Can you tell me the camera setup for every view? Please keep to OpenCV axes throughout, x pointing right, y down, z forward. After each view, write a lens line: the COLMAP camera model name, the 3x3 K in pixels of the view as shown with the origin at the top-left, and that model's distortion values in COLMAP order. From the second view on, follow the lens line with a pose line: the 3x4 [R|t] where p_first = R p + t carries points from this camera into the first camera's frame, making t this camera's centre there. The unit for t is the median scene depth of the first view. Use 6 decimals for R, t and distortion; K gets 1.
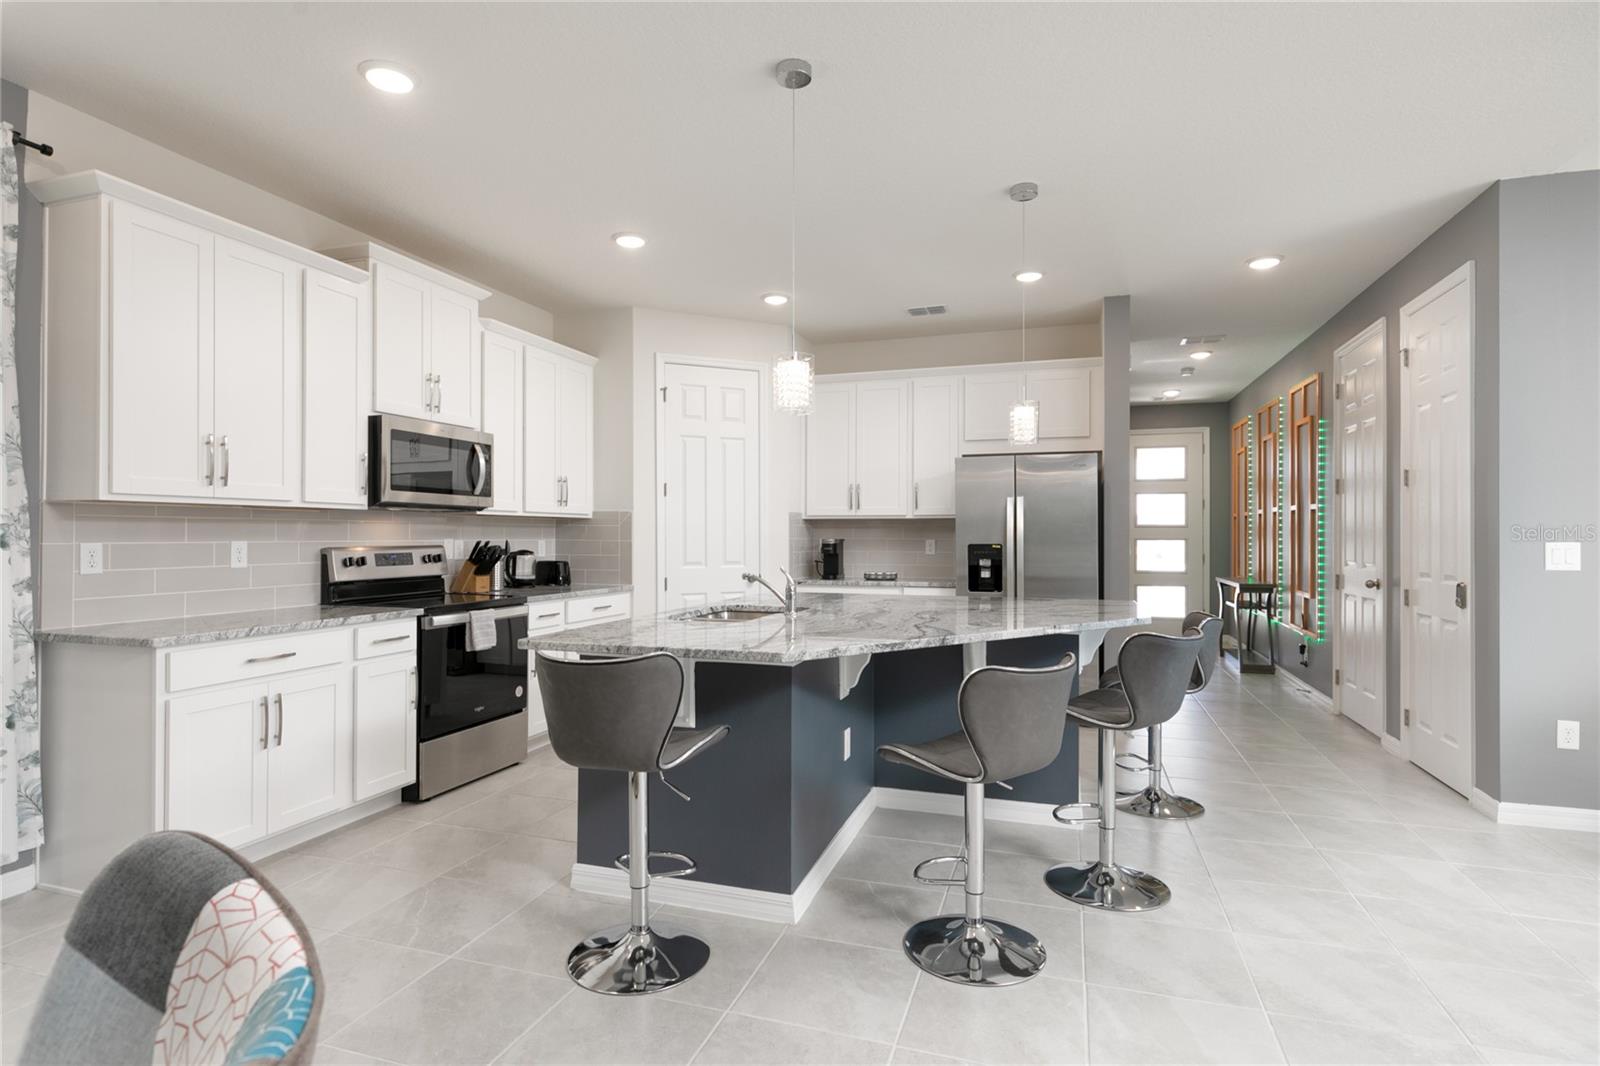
lens RADIAL K [[820.1, 0, 790.0], [0, 820.1, 530.8], [0, 0, 1]] dist [0.003422, 0.001300]
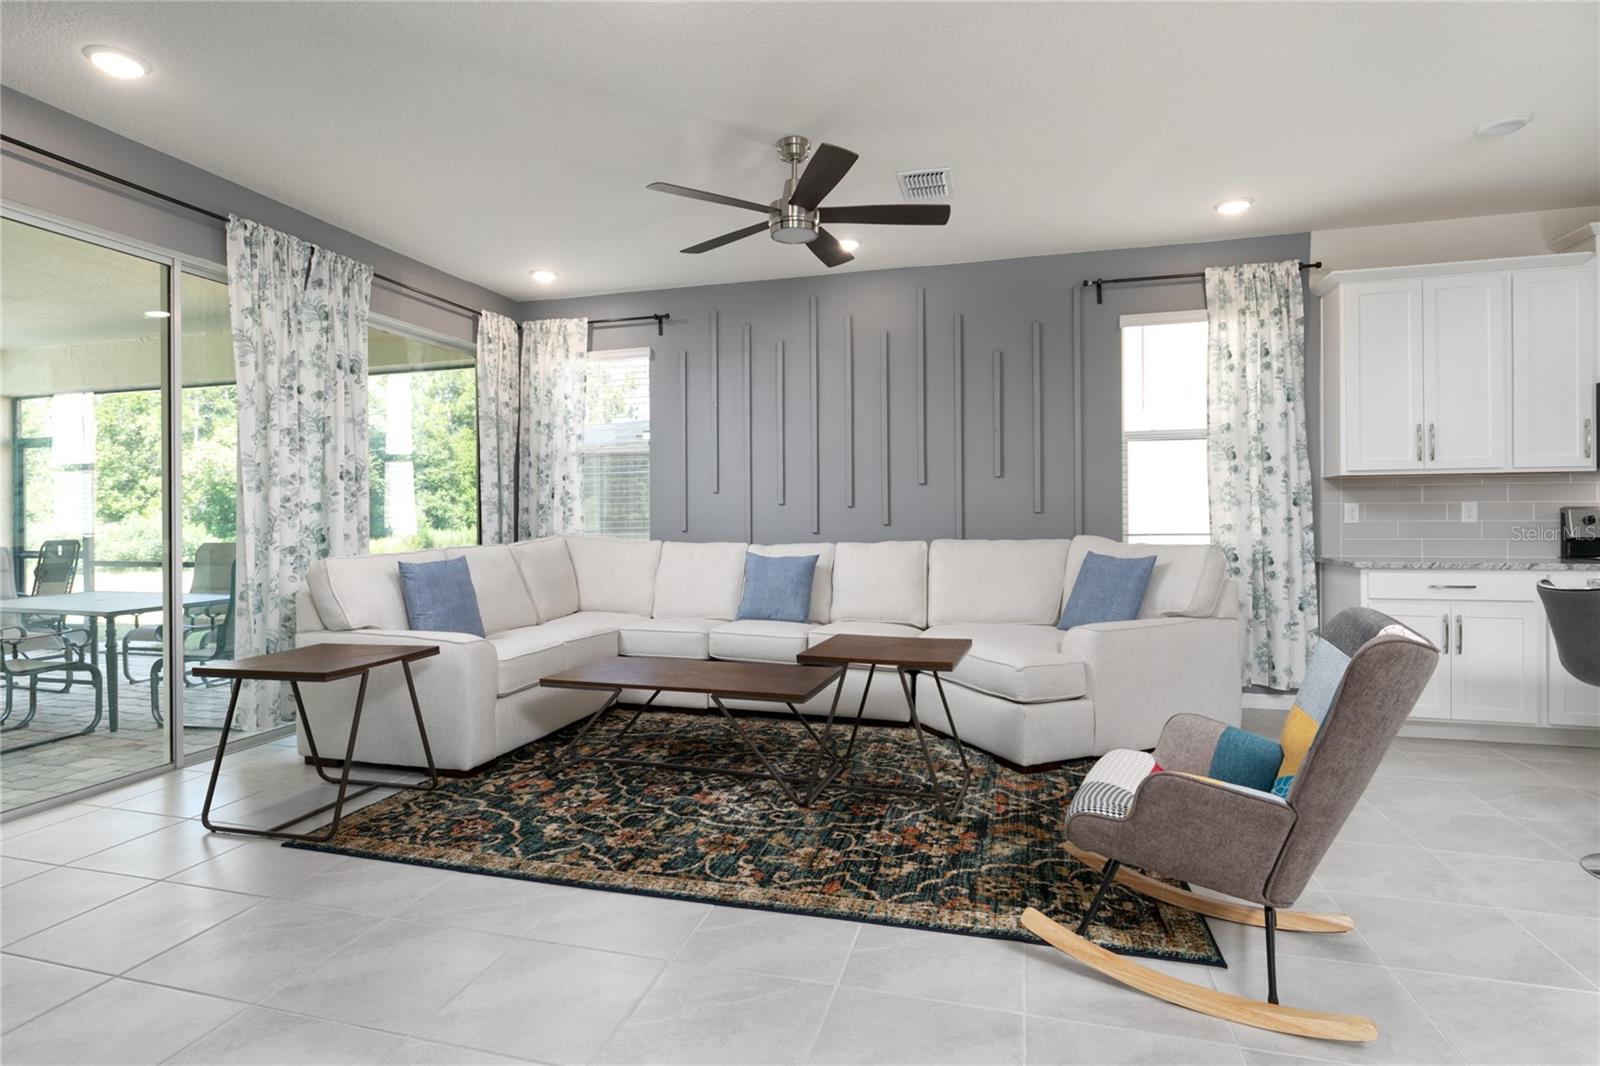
lens RADIAL K [[802.8, 0, 792.2], [0, 802.8, 521.5], [0, 0, 1]] dist [0.003885, 0.001619]
pose [[0.059987, 0.006066, -0.998181, 0.610126], [0.012155, 0.999903, 0.006807, 0.026215], [0.998125, -0.012541, 0.059907, -0.147874]]
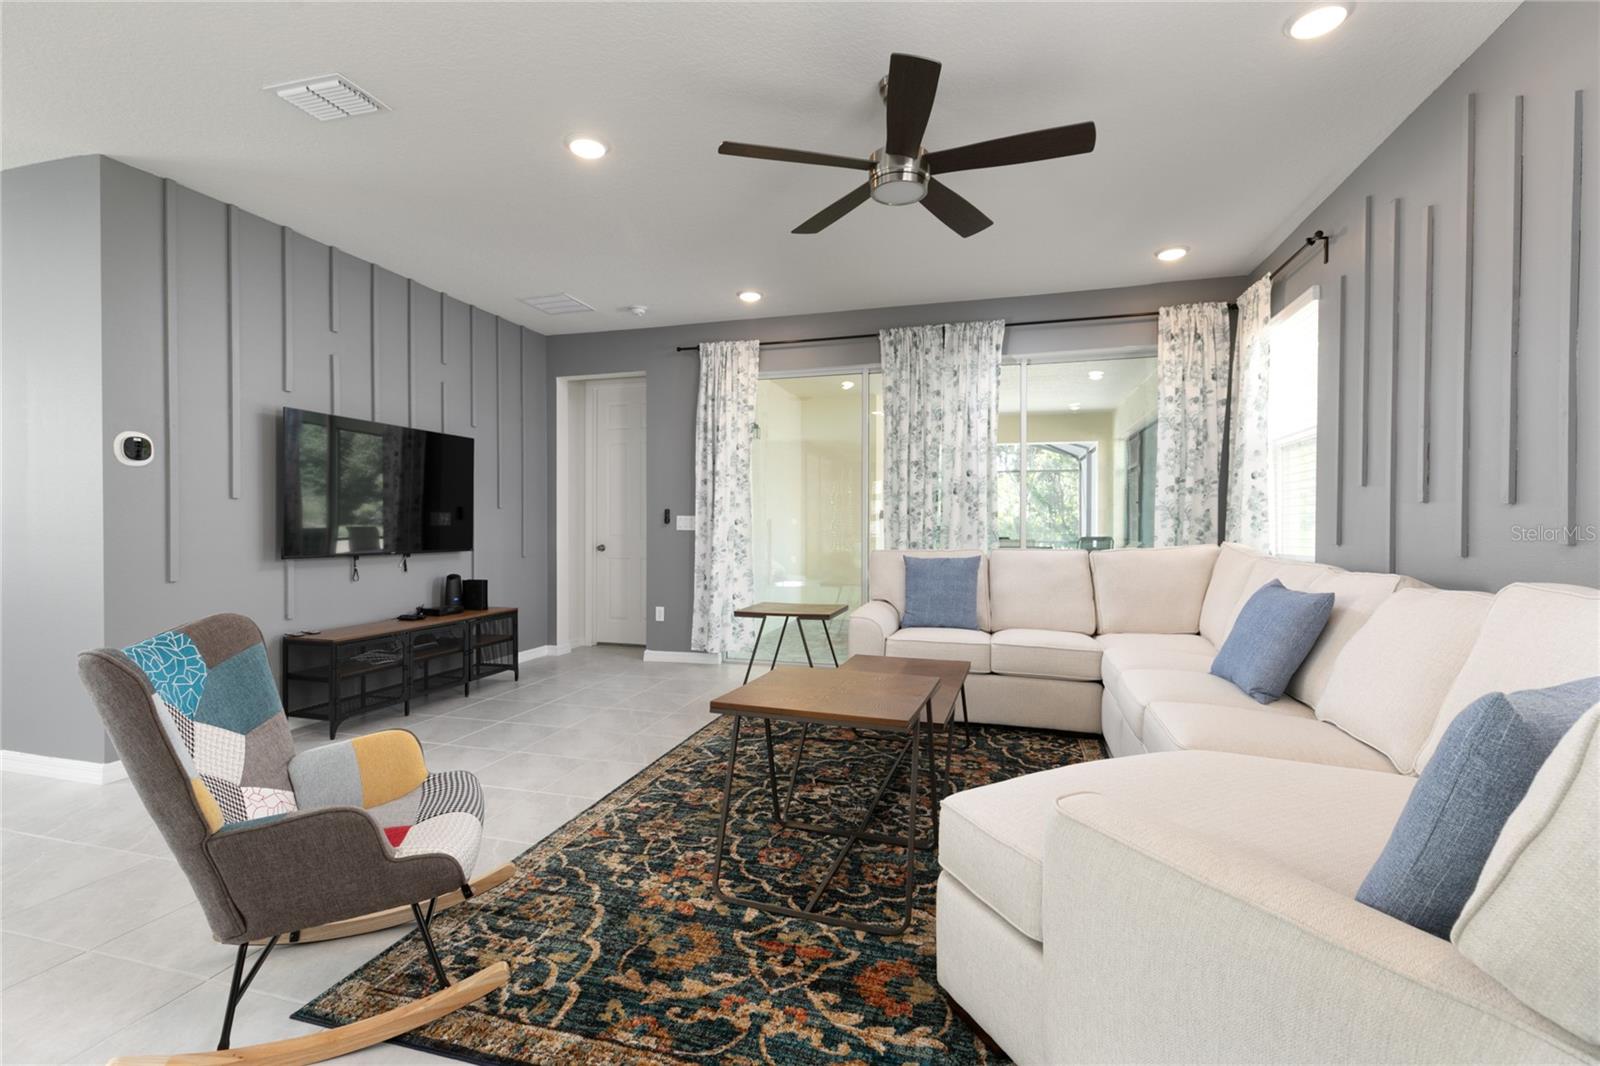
lens RADIAL K [[712.4, 0, 792.6], [0, 712.4, 534.4], [0, 0, 1]] dist [0.002812, 0.000236]
pose [[-0.998336, 0.000782, -0.057664, -0.379698], [0.000237, 0.999955, 0.009470, 0.031450], [0.057669, 0.009440, -0.998291, 0.807676]]
